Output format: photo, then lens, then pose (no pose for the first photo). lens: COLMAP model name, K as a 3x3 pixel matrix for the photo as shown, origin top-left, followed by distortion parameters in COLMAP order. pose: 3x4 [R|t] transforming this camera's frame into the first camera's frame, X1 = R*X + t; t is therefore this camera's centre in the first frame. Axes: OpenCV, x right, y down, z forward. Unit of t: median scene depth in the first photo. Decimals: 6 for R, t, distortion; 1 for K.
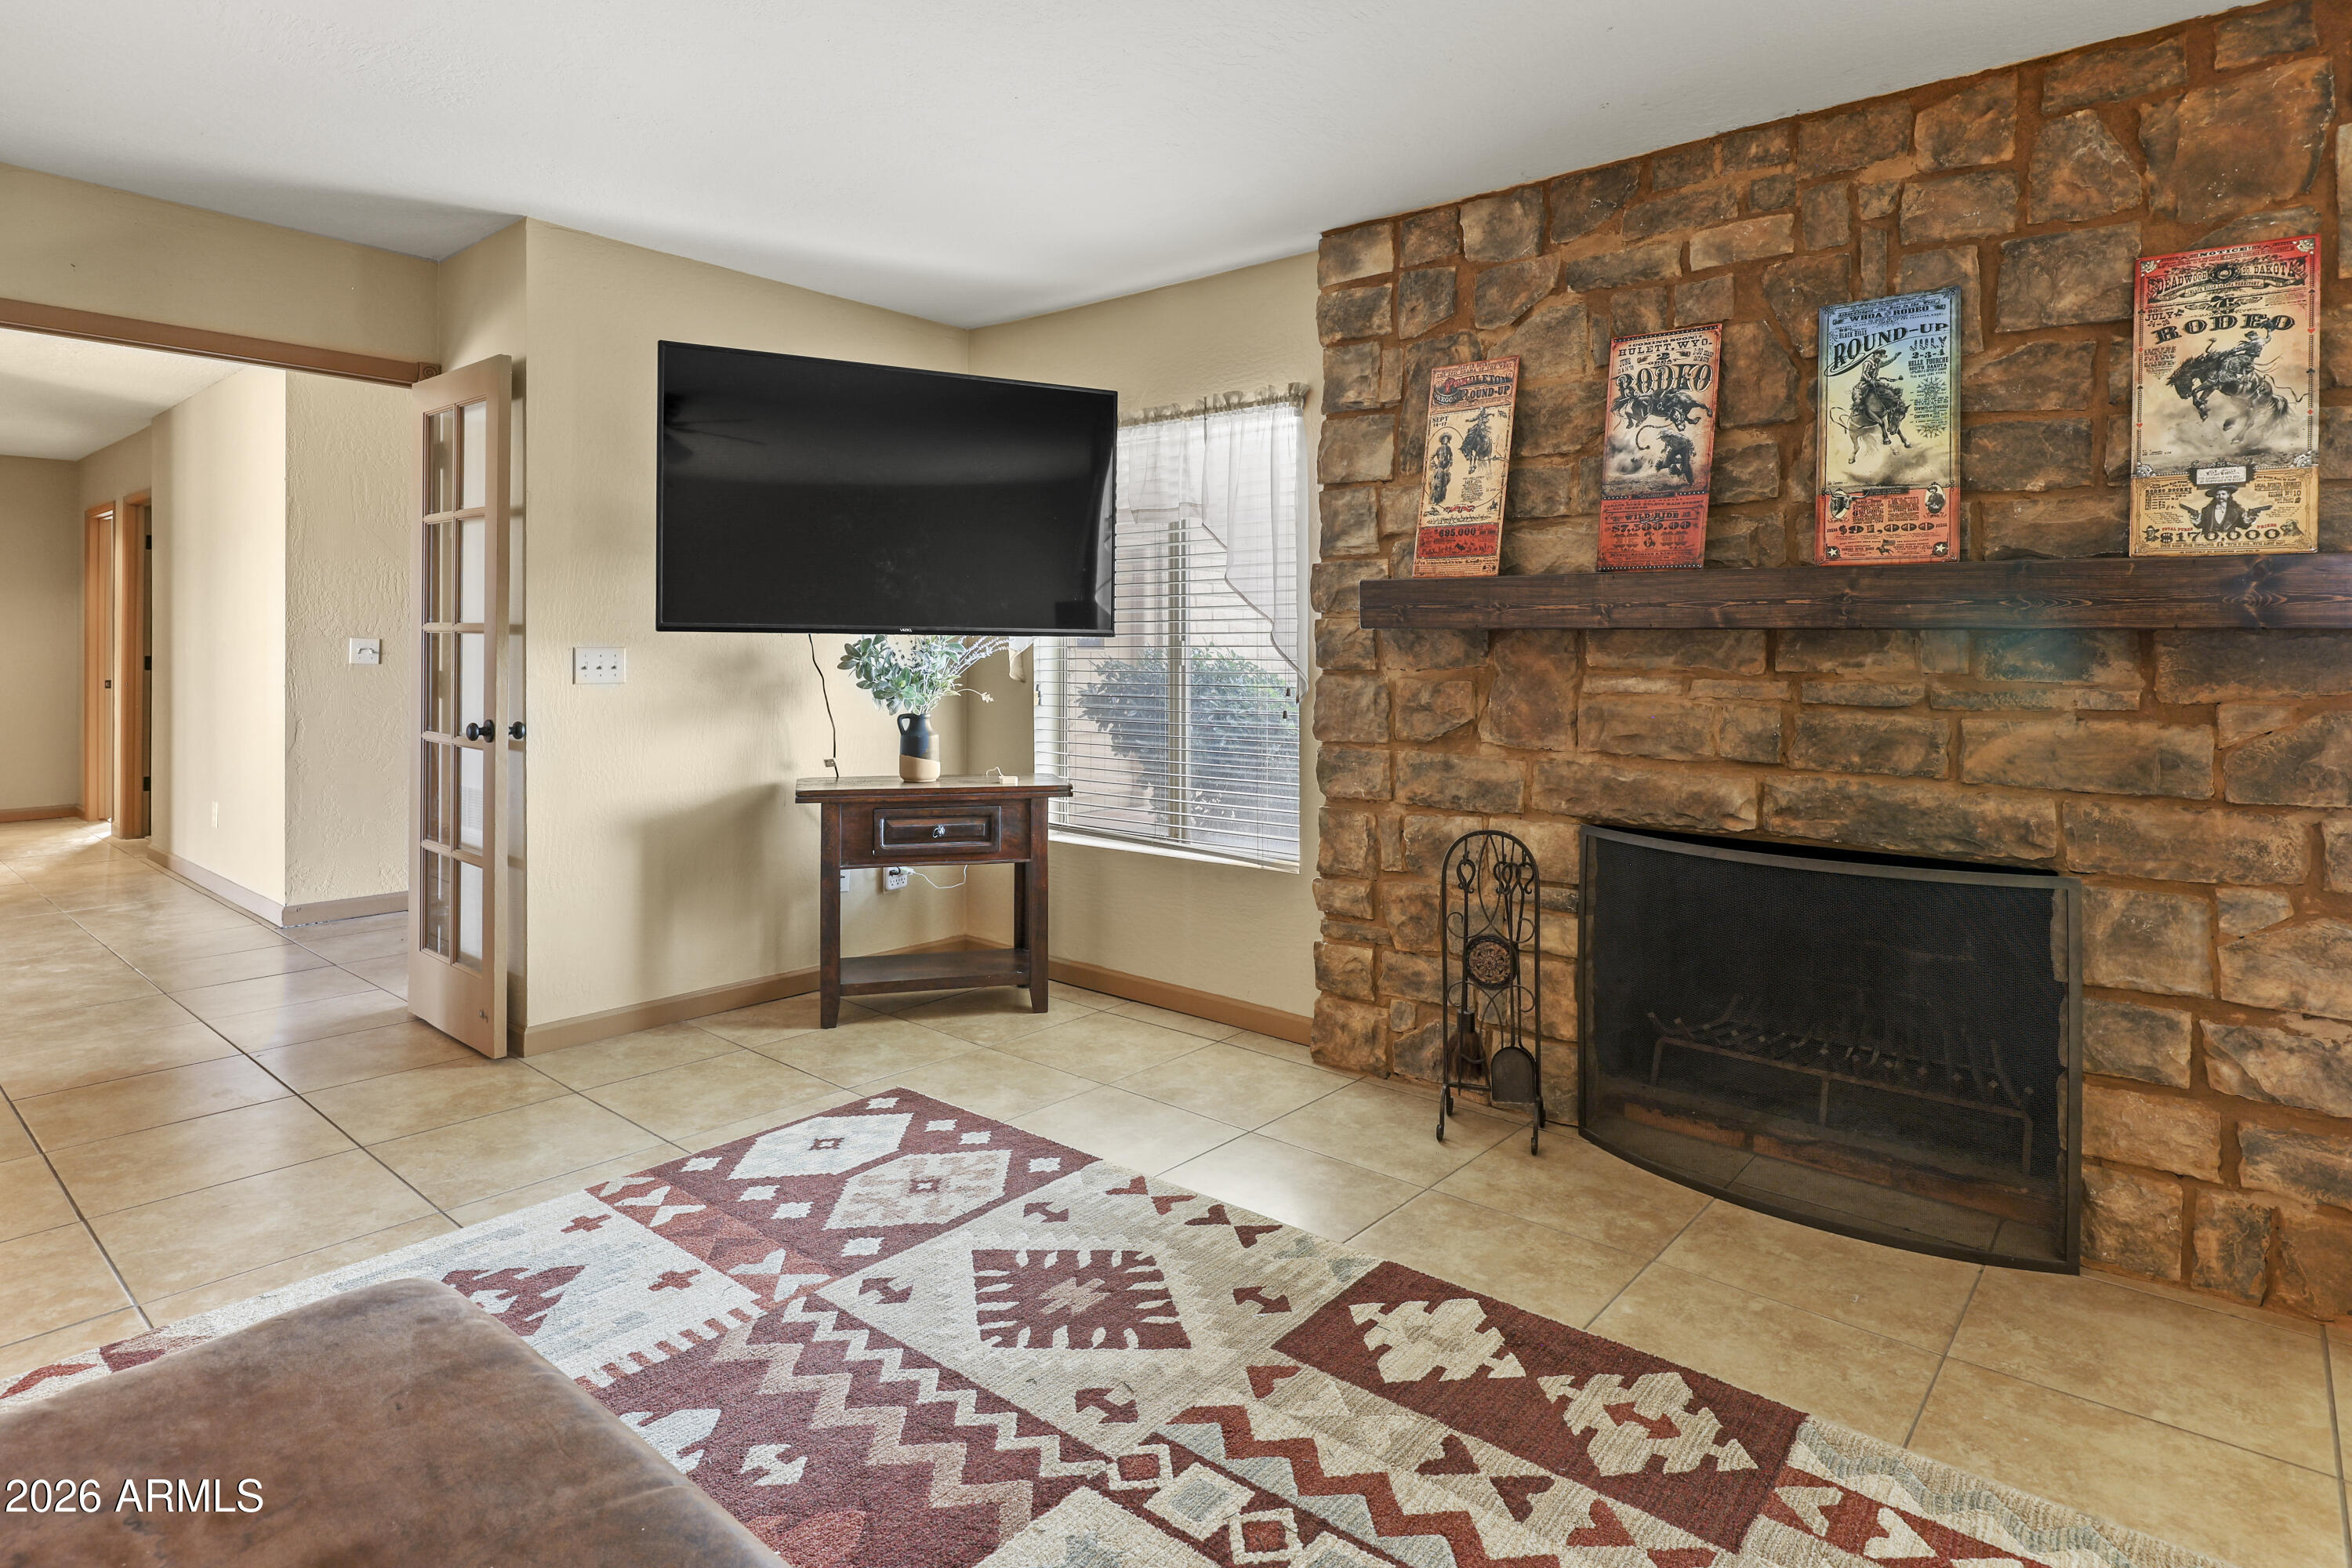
lens RADIAL K [[1262.6, 0, 1171.3], [0, 1262.6, 638.4], [0, 0, 1]] dist [0.002179, -0.002267]
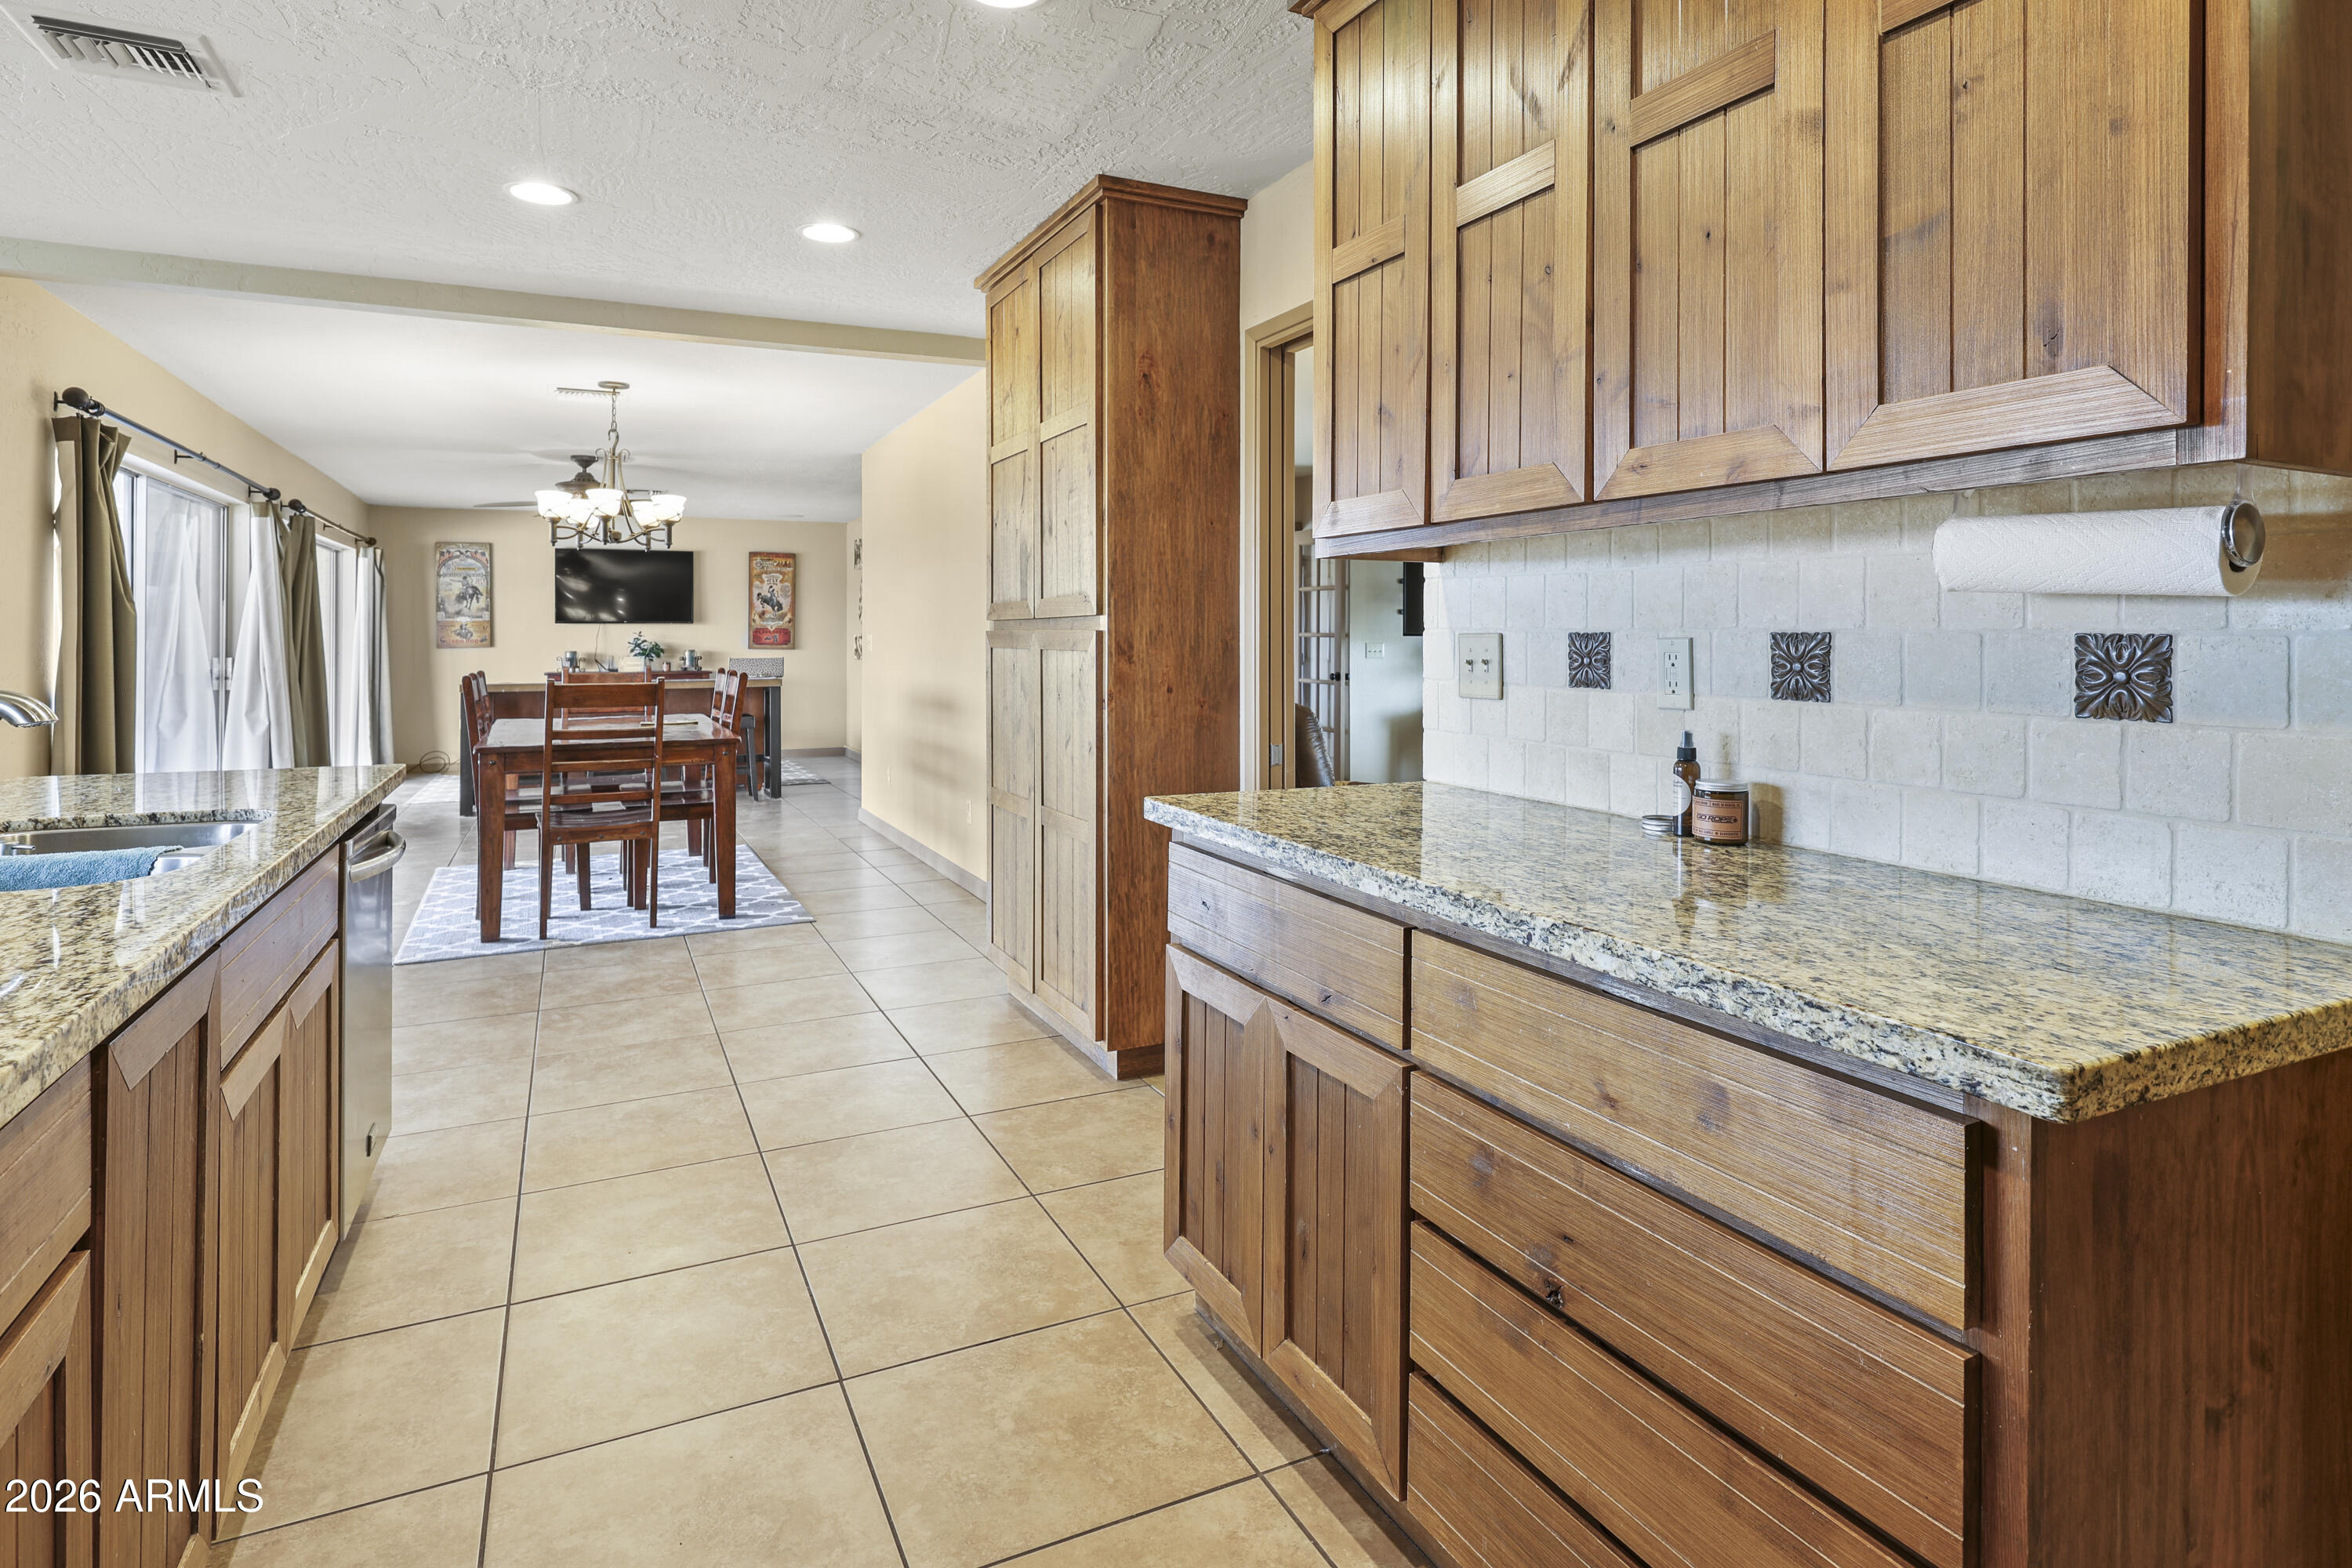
lens RADIAL K [[1262.6, 0, 1216.3], [0, 1262.6, 610.9], [0, 0, 1]] dist [0.002179, -0.002267]
pose [[0.921563, -0.016300, -0.387886, 0.264764], [0.011338, 0.999822, -0.015076, -0.027769], [0.388063, 0.009496, 0.921584, -1.846658]]
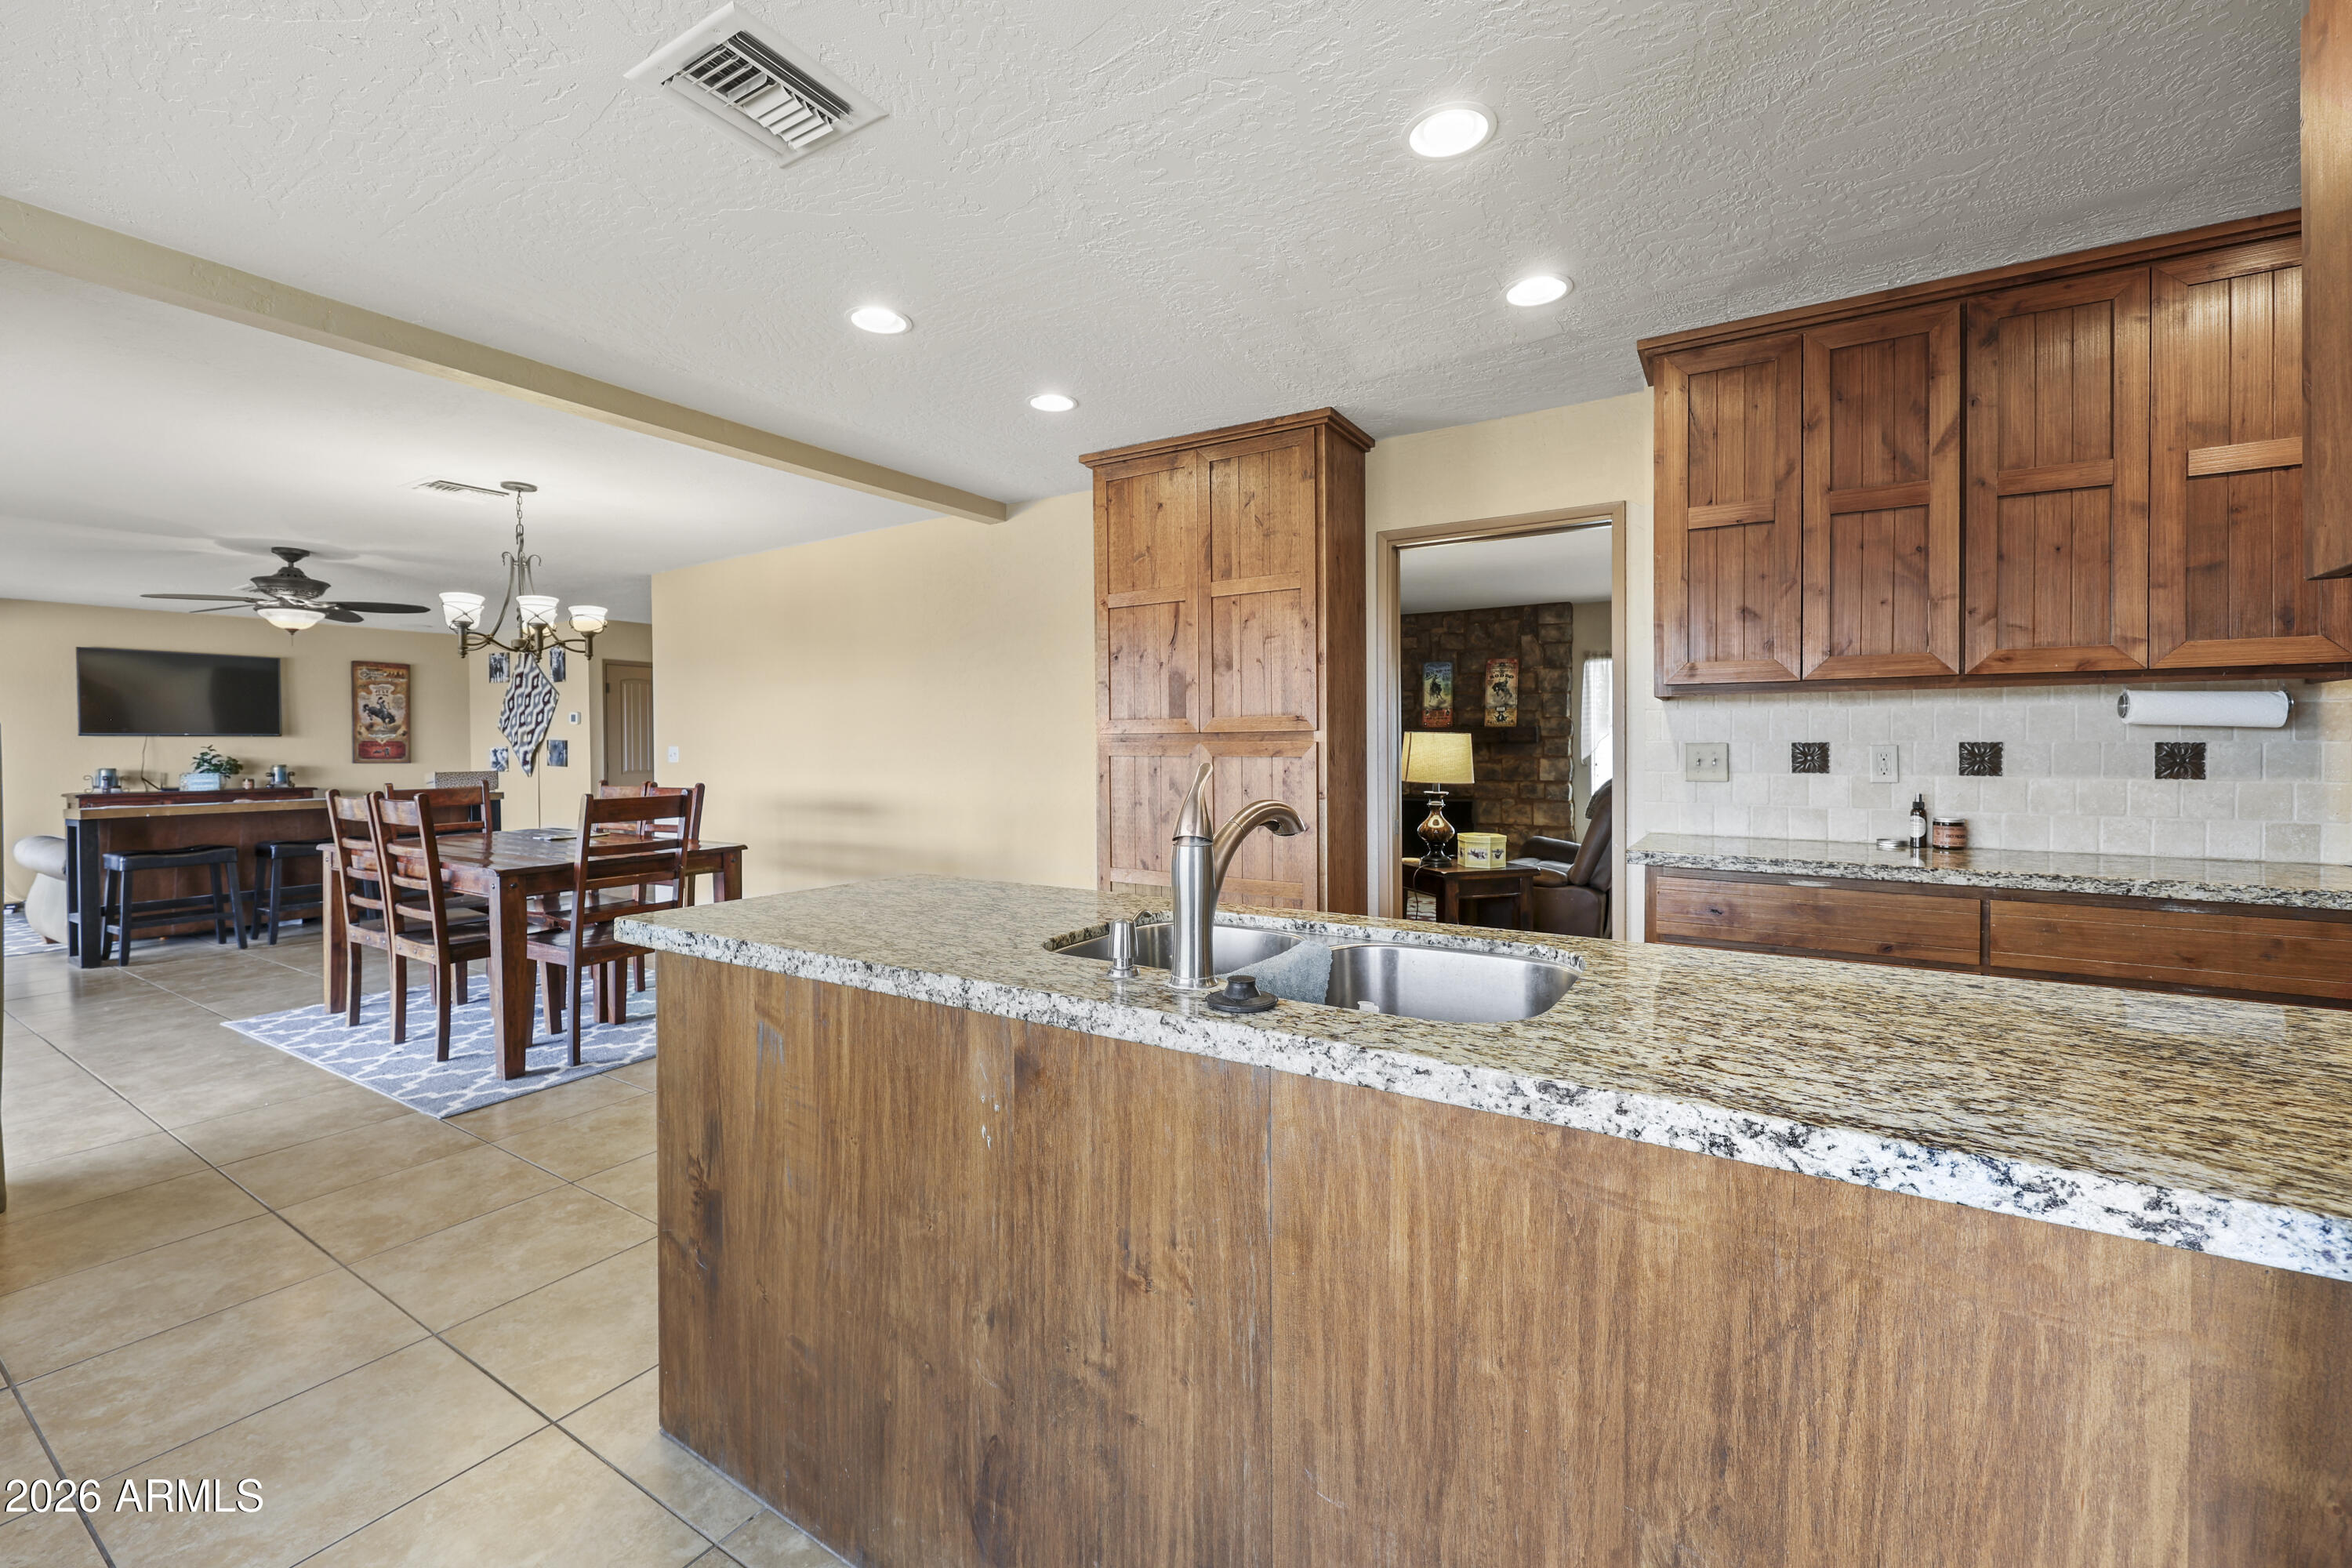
lens RADIAL K [[943.4, 0, 1201.4], [0, 943.4, 747.5], [0, 0, 1]] dist [-0.000903, 0.000398]
pose [[0.986054, -0.013056, 0.165912, -0.730004], [0.011134, 0.999860, 0.012510, -0.039295], [-0.166052, -0.010488, 0.986061, -1.972557]]
